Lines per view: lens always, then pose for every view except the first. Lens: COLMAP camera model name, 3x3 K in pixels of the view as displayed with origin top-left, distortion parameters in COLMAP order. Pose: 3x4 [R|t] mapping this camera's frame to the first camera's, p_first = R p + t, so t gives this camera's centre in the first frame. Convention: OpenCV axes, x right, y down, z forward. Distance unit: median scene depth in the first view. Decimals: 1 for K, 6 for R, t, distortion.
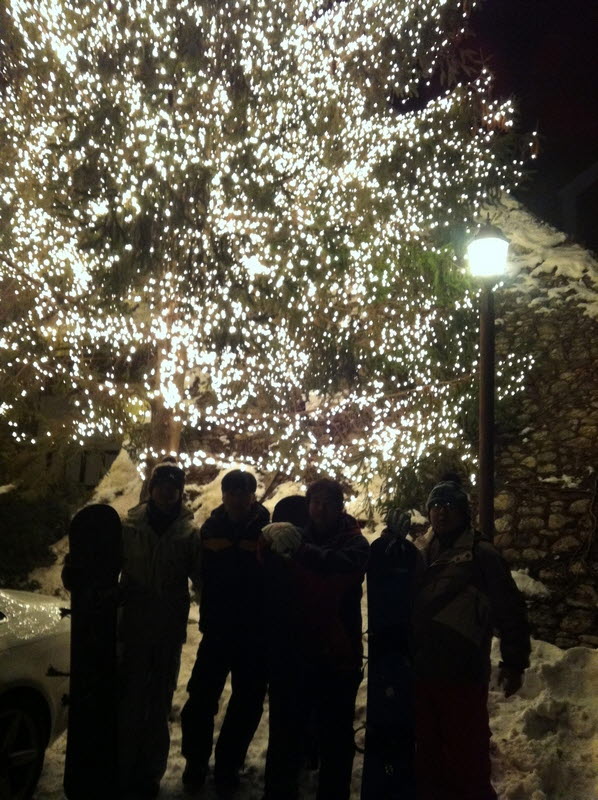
lens RADIAL K [[774.6, 0, 299.0], [0, 774.6, 400.0], [0, 0, 1]] dist [0.094529, -0.244681]
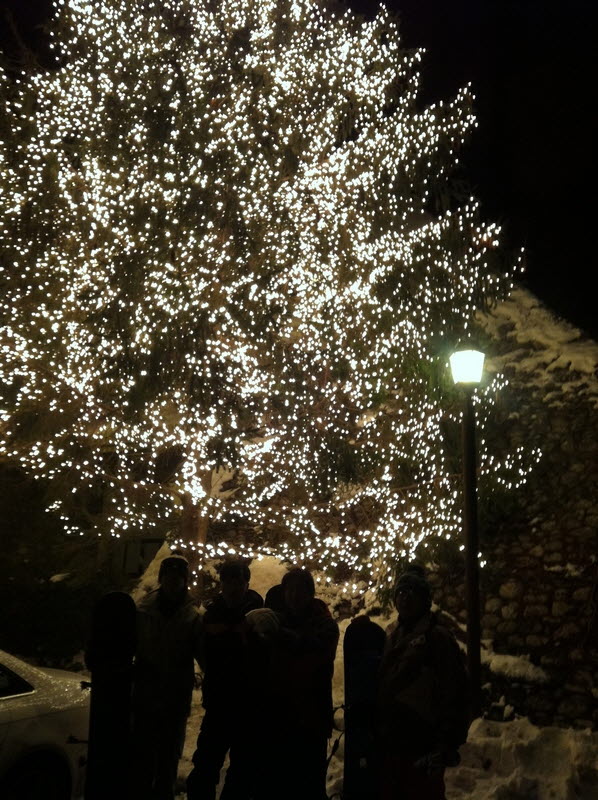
lens RADIAL K [[782.2, 0, 299.0], [0, 782.2, 400.0], [0, 0, 1]] dist [0.103882, -0.237611]
pose [[0.994935, -0.022735, -0.097916, 0.093977], [0.012363, 0.994369, -0.105250, -0.016513], [0.099758, 0.103507, 0.989613, -0.116491]]
